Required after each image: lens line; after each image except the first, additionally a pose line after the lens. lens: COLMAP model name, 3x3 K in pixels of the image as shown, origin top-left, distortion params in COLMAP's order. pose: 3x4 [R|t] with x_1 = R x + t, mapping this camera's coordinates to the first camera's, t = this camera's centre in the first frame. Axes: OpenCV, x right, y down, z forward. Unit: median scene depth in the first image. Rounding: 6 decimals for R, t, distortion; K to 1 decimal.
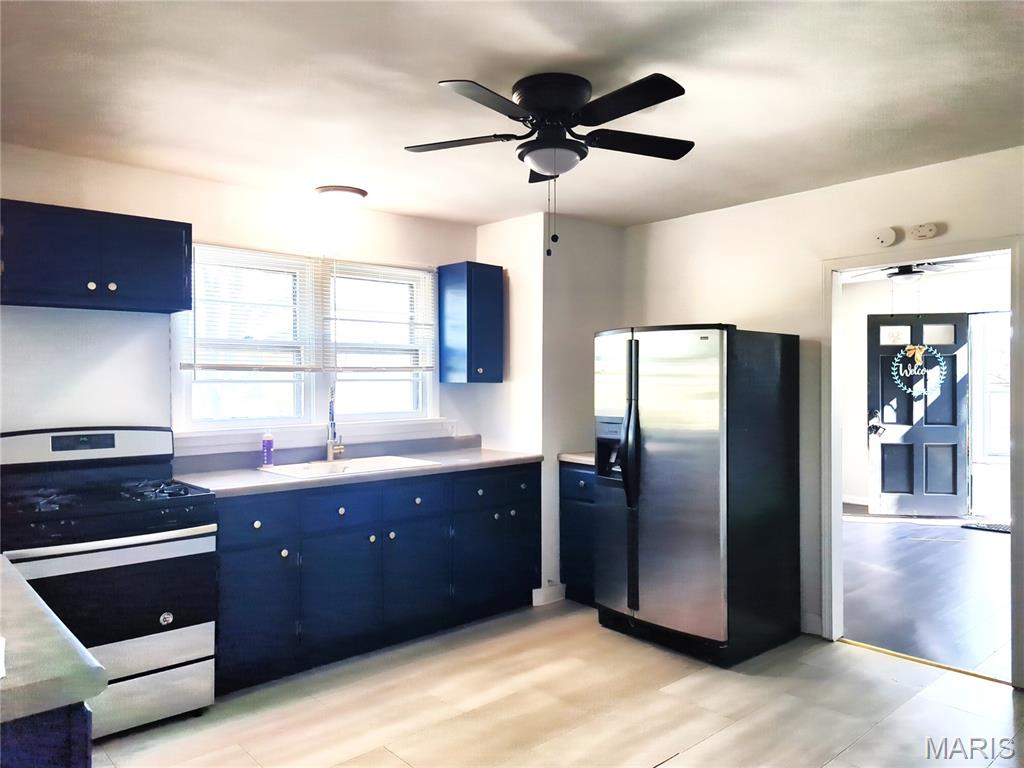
lens RADIAL K [[726.2, 0, 511.2], [0, 726.2, 382.8], [0, 0, 1]] dist [0.047450, -0.015515]
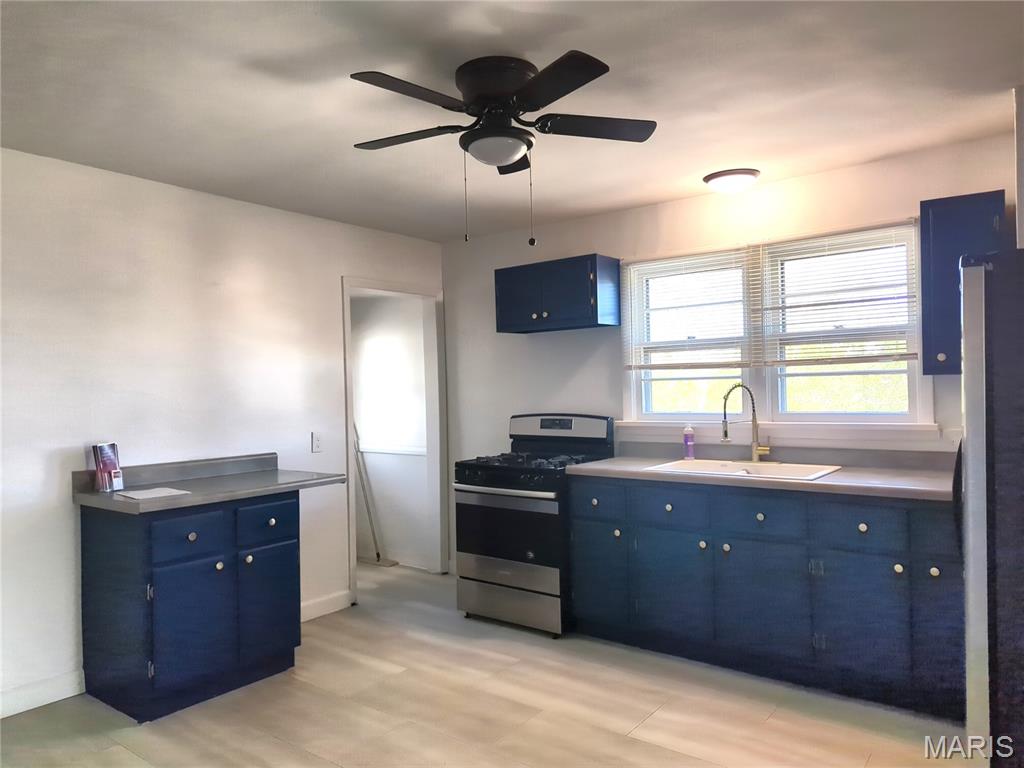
lens RADIAL K [[726.2, 0, 513.5], [0, 726.2, 386.9], [0, 0, 1]] dist [0.047450, -0.015515]
pose [[0.178041, 0.002483, -0.984020, 0.689552], [0.020543, 0.999770, 0.006240, -0.001547], [0.983809, -0.021326, 0.177949, 0.585349]]
